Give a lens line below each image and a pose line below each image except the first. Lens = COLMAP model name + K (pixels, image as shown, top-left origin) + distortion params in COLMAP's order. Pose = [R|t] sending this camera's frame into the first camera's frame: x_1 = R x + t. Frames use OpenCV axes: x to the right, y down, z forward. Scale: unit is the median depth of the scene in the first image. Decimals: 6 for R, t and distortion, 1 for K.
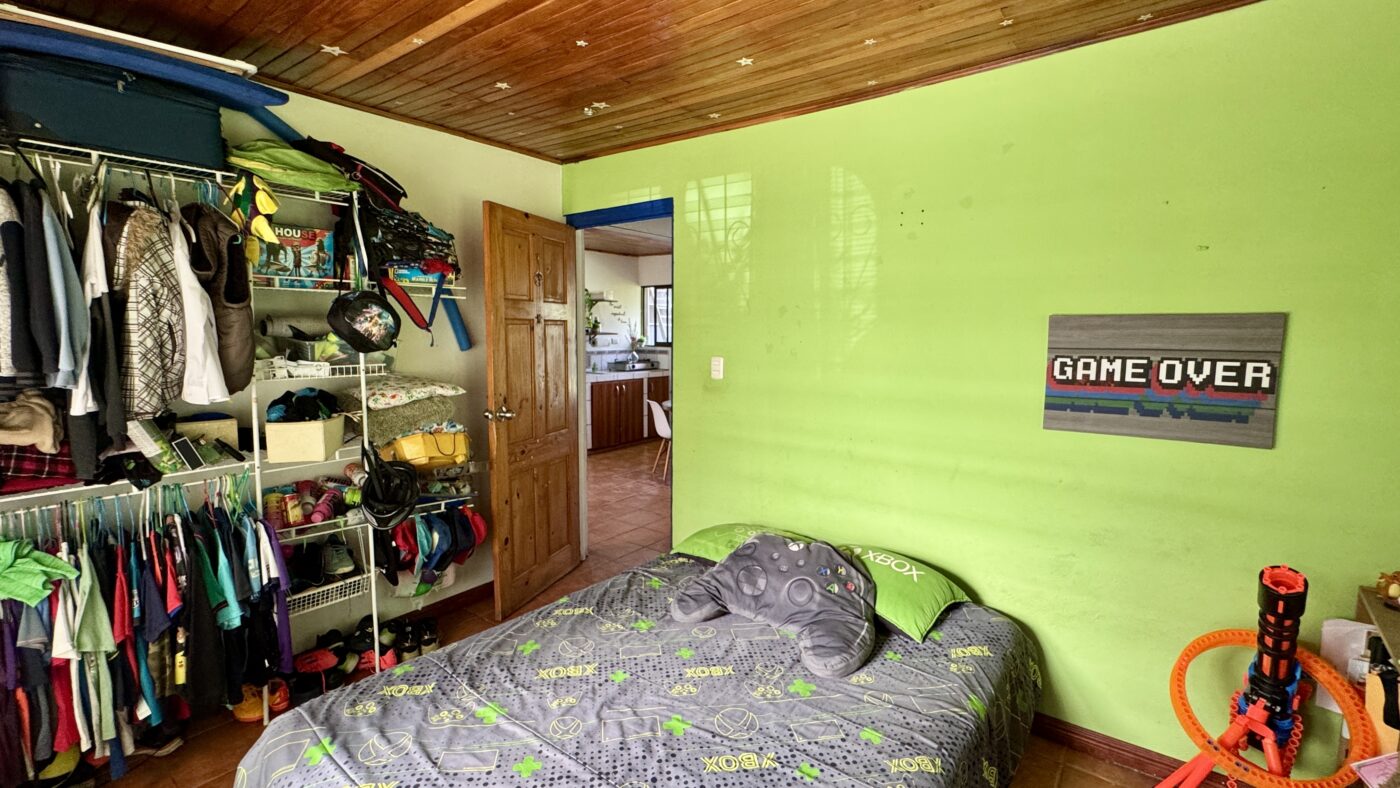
lens RADIAL K [[606.0, 0, 701.5], [0, 606.0, 388.2], [0, 0, 1]] dist [0.002427, 0.000494]
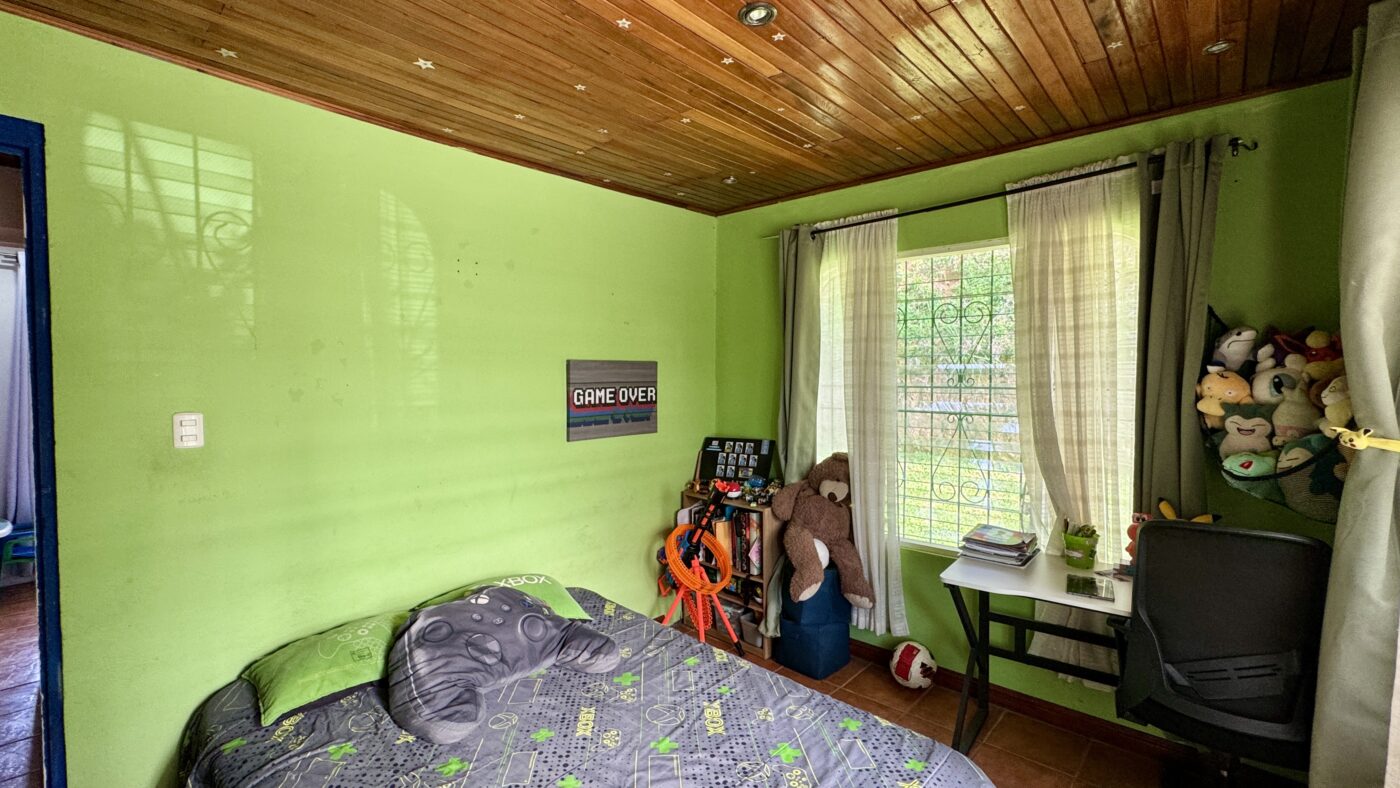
lens RADIAL K [[606.0, 0, 693.1], [0, 606.0, 388.3], [0, 0, 1]] dist [0.002427, 0.000494]
pose [[0.083623, -0.030645, 0.996026, -0.676027], [0.096171, 0.995109, 0.022543, -0.049968], [-0.991846, 0.093904, 0.086161, 0.509749]]
